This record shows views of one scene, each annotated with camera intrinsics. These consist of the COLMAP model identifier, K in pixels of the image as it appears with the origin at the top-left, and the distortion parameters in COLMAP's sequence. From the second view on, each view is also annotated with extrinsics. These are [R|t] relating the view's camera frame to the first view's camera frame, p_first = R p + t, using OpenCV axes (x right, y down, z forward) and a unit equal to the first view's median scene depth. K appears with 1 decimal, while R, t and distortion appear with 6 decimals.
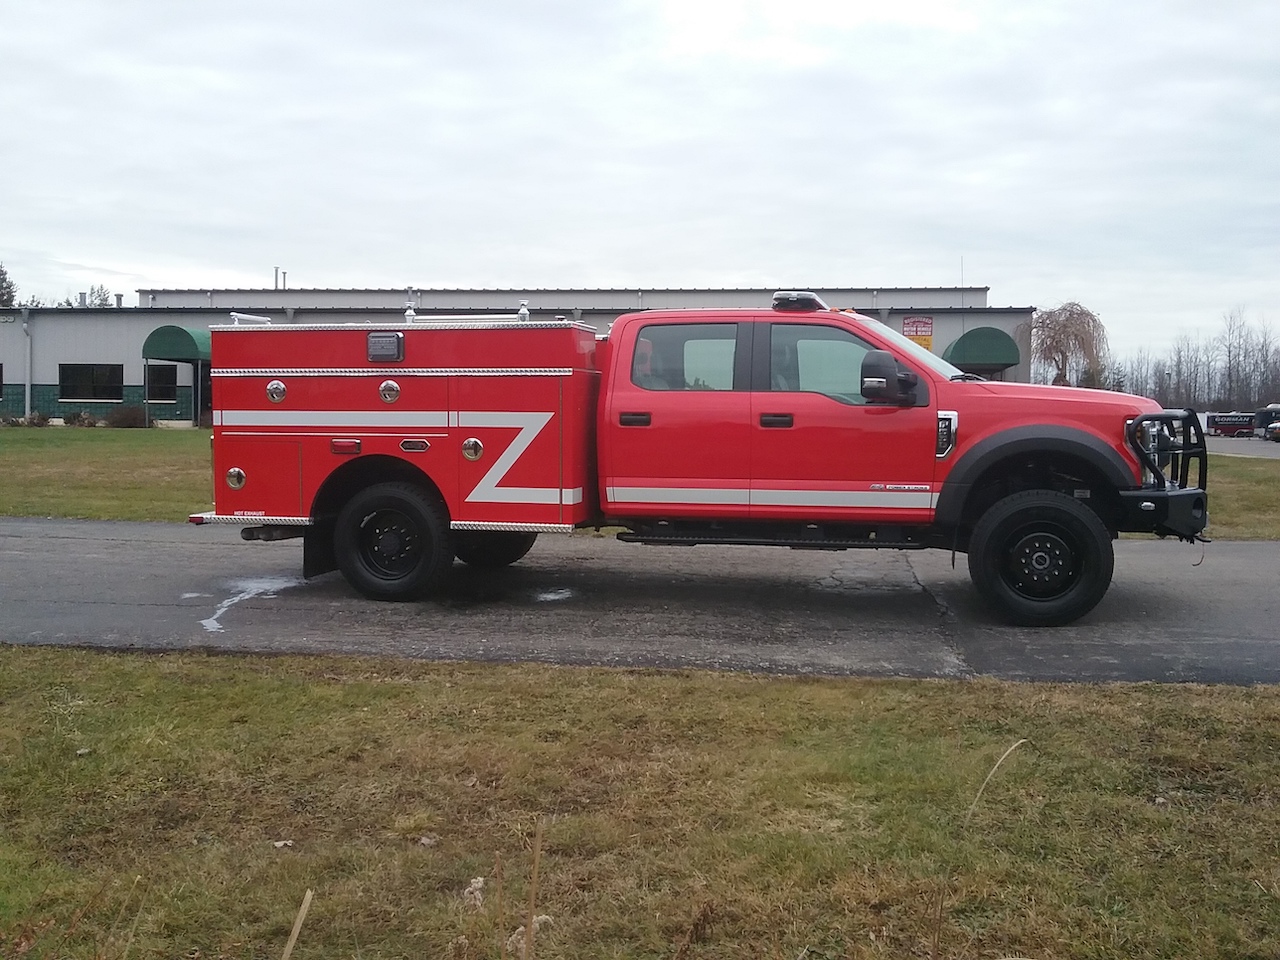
lens RADIAL K [[1178.4, 0, 658.3], [0, 1178.4, 482.4], [0, 0, 1]] dist [0.080564, -0.153097]
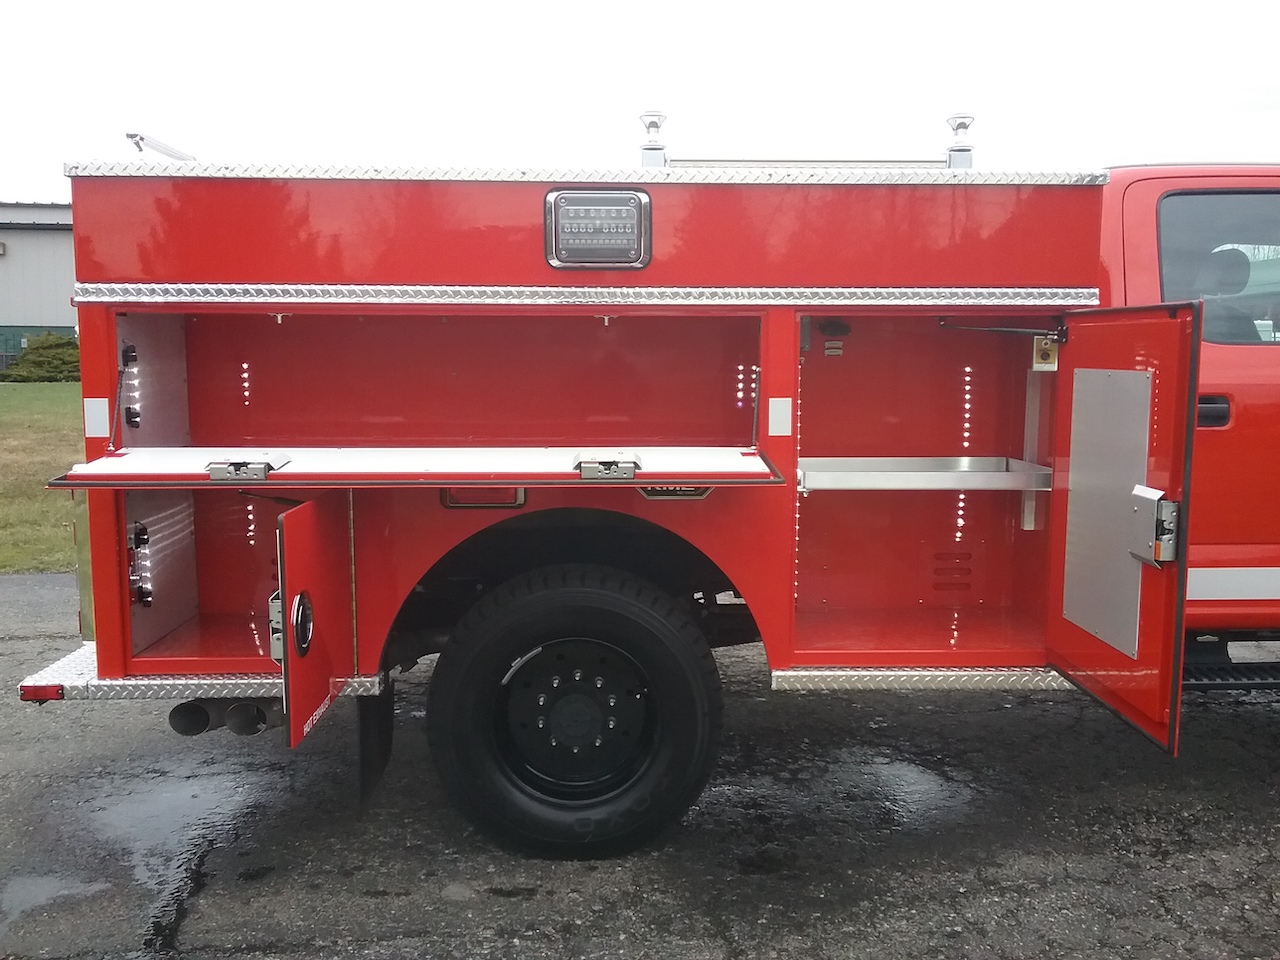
lens RADIAL K [[1178.4, 0, 658.3], [0, 1178.4, 482.4], [0, 0, 1]] dist [0.080564, -0.153097]
pose [[0.961504, -0.031582, 0.272970, -0.320315], [0.017942, 0.998469, 0.052323, -0.052772], [-0.274205, -0.045411, 0.960599, 0.627584]]
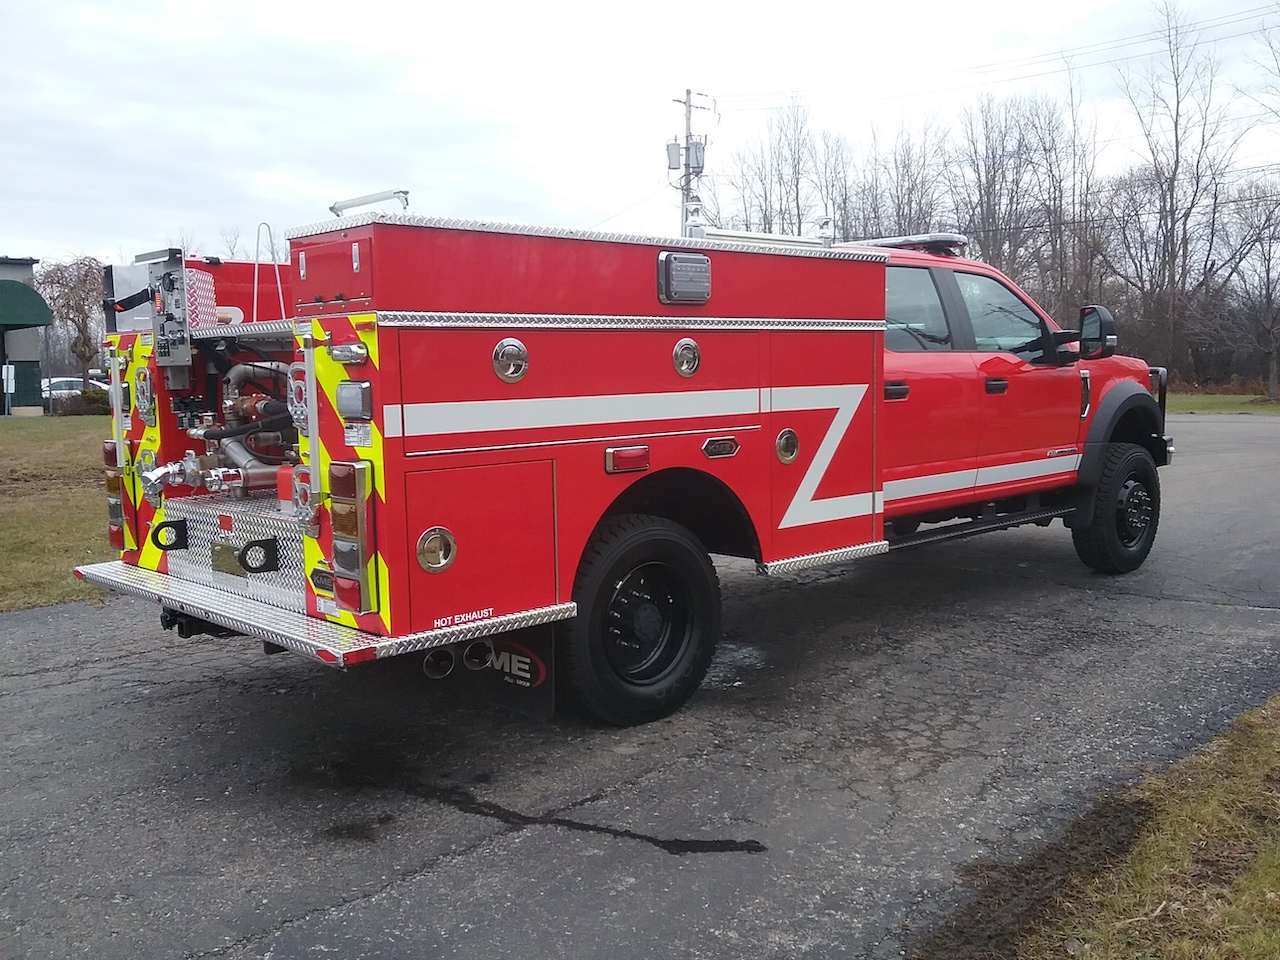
lens RADIAL K [[1178.4, 0, 658.3], [0, 1178.4, 482.4], [0, 0, 1]] dist [0.080564, -0.153097]
pose [[0.540106, -0.097835, 0.835891, -0.722764], [0.074632, 0.994875, 0.068220, -0.056716], [-0.838281, 0.025538, 0.544640, 0.706662]]
